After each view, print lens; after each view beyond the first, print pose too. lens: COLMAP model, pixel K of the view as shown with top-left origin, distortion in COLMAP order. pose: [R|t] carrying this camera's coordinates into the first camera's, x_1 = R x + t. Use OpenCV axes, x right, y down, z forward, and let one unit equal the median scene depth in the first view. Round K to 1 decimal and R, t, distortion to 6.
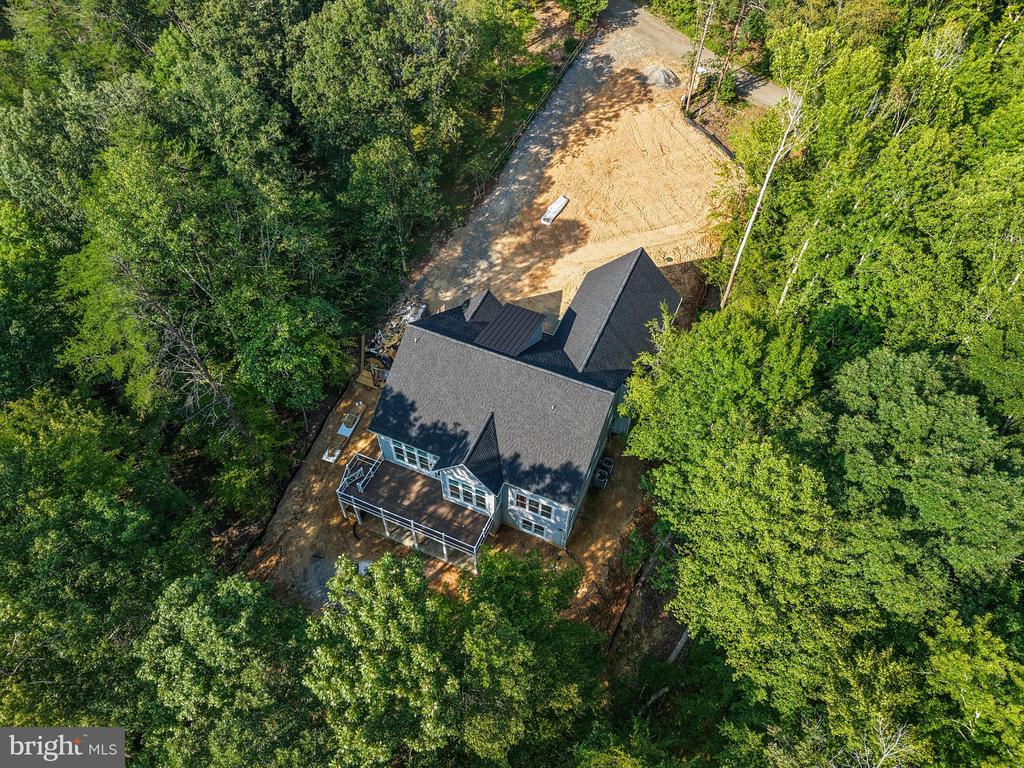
lens RADIAL K [[685.1, 0, 512.0], [0, 685.1, 384.0], [0, 0, 1]] dist [0.032455, -0.020655]
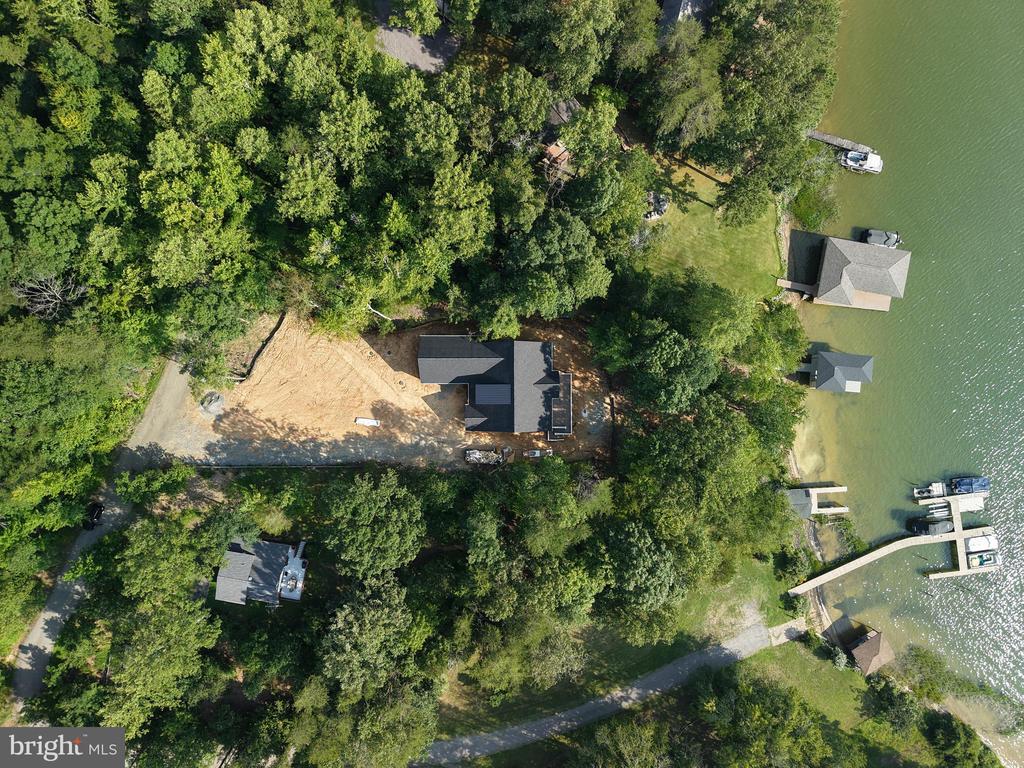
lens RADIAL K [[685.1, 0, 512.0], [0, 685.1, 384.0], [0, 0, 1]] dist [0.032455, -0.020655]
pose [[-0.409407, -0.911916, -0.028179, 0.048968], [0.610317, -0.296700, 0.734494, -1.173485], [-0.678158, 0.283509, 0.678029, -0.407106]]
